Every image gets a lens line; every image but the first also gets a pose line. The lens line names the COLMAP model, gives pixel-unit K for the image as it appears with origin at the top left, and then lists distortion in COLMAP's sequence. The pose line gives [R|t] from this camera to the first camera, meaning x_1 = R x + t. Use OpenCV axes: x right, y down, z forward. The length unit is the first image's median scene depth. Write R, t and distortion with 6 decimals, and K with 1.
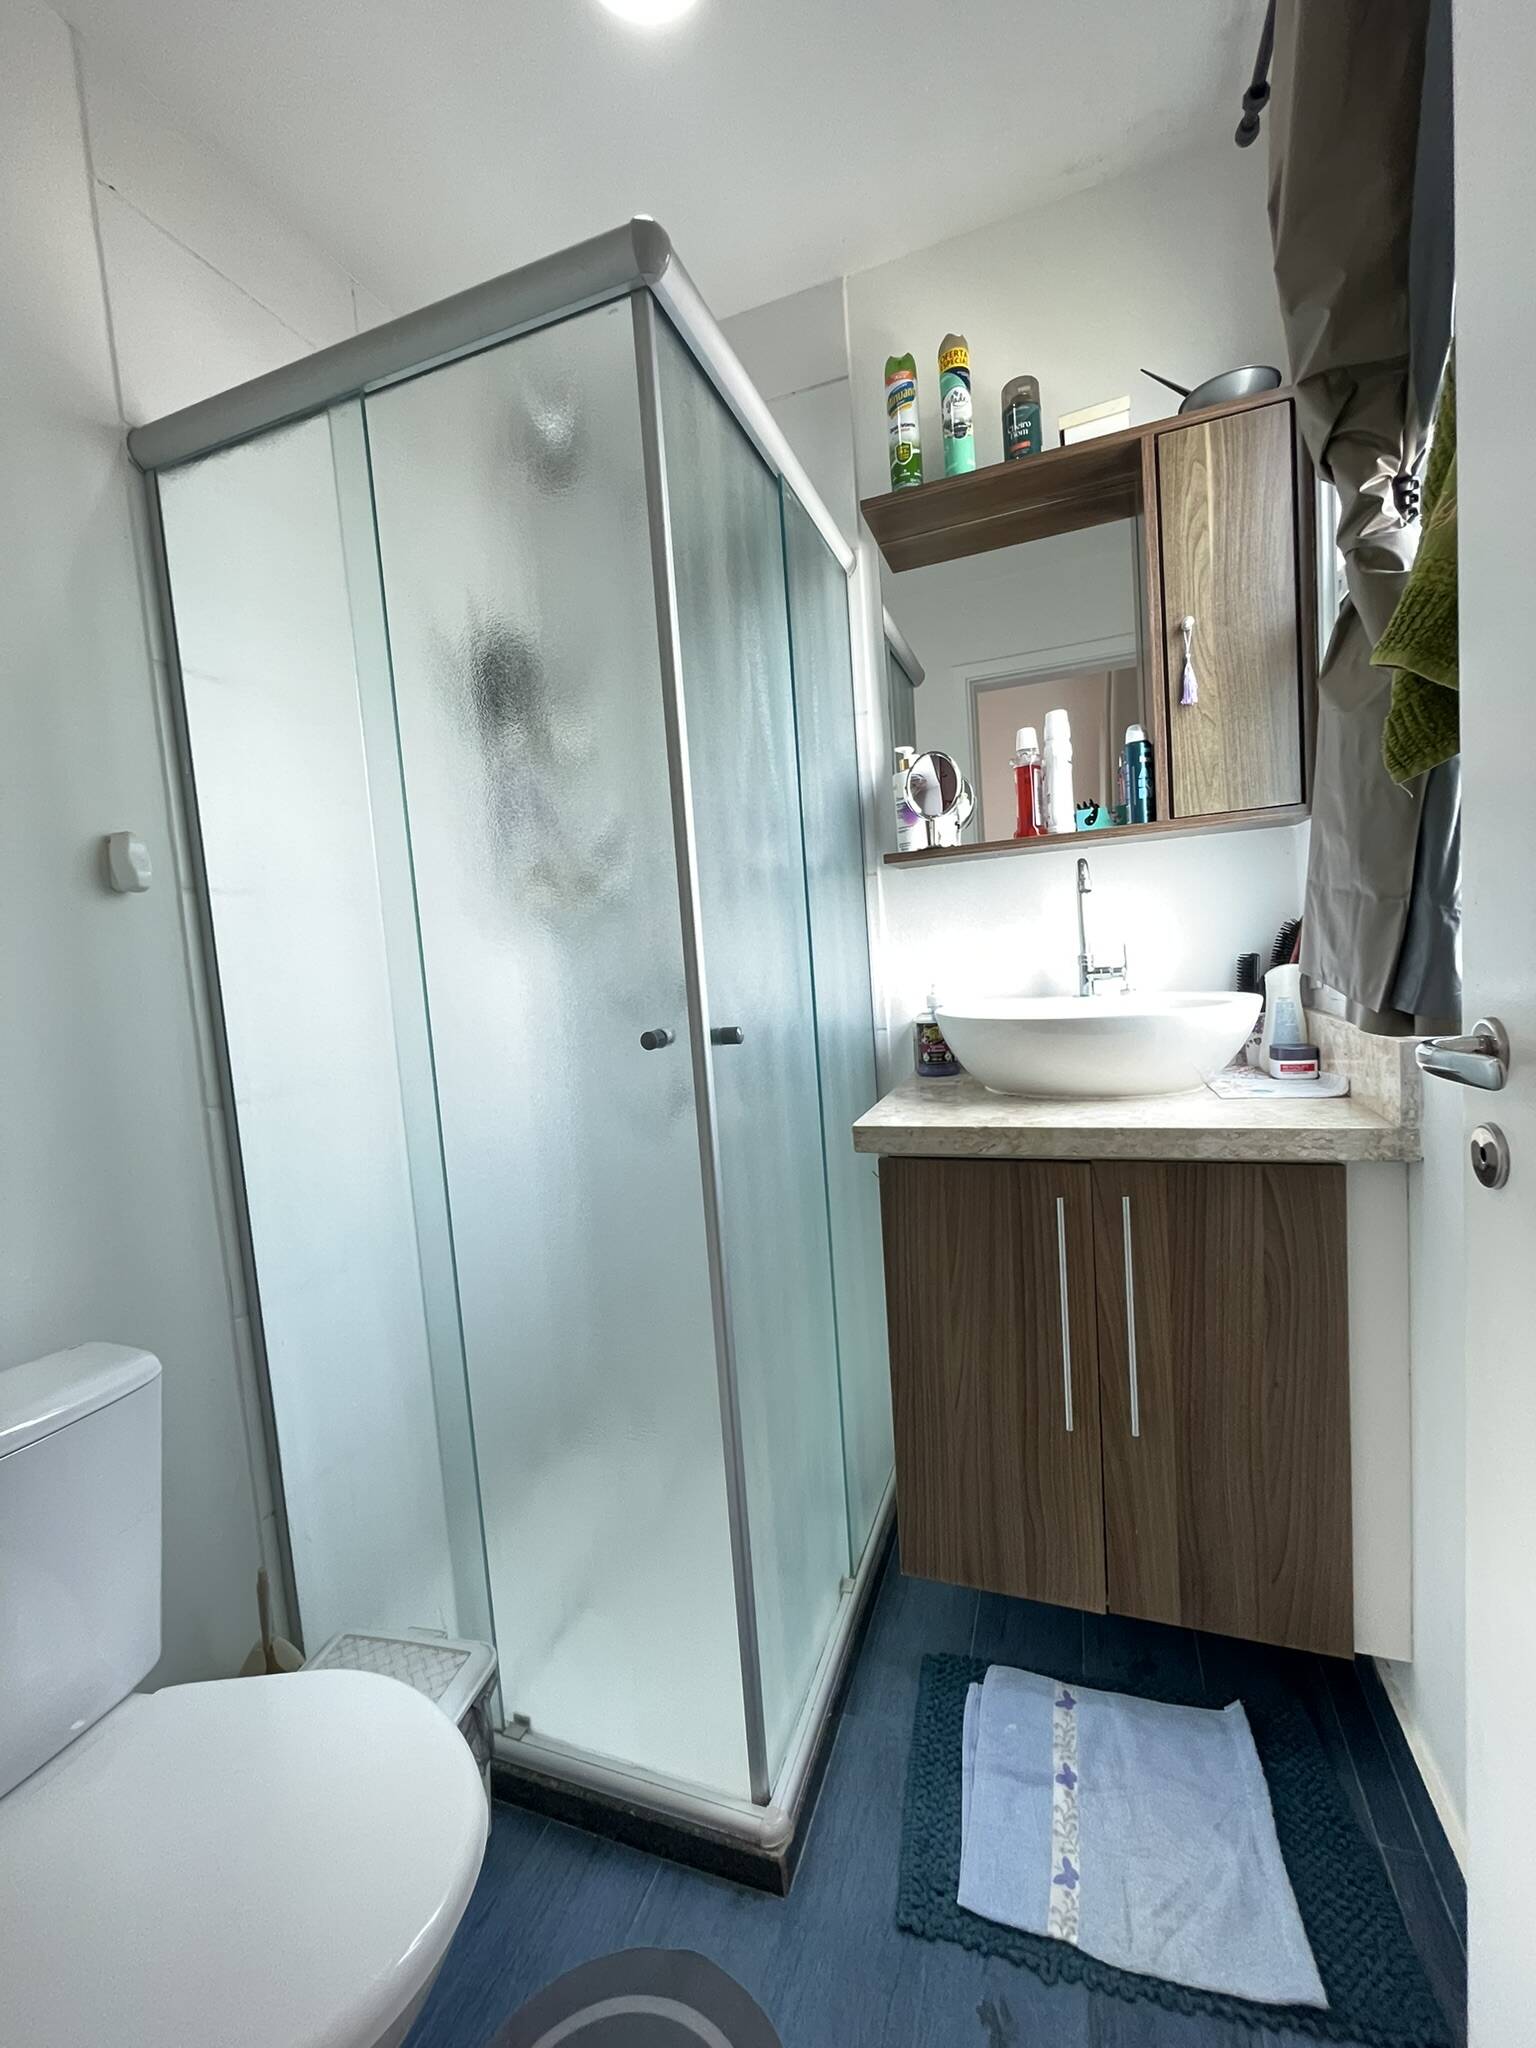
lens RADIAL K [[825.5, 0, 774.2], [0, 825.5, 1027.5], [0, 0, 1]] dist [-0.005030, 0.000952]
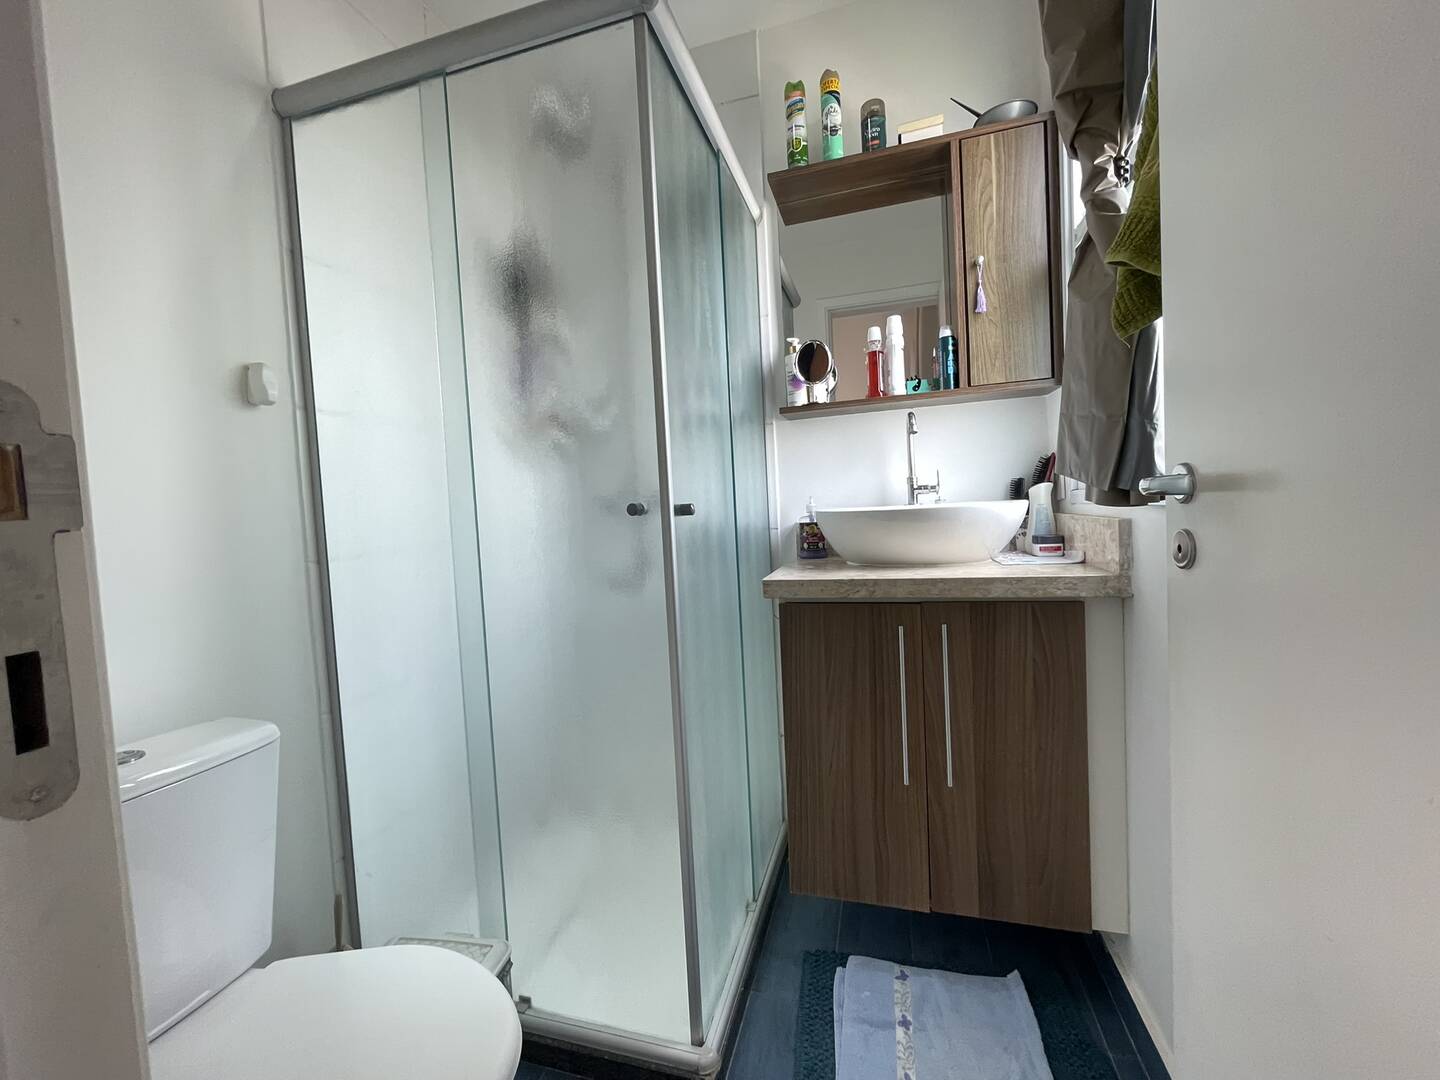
lens RADIAL K [[580.5, 0, 716.9], [0, 580.5, 539.8], [0, 0, 1]] dist [-0.005030, 0.000952]
pose [[0.997833, 0.016345, 0.063740, -0.056070], [-0.014069, 0.999253, -0.035992, 0.088516], [-0.064281, 0.035017, 0.997317, -0.036277]]
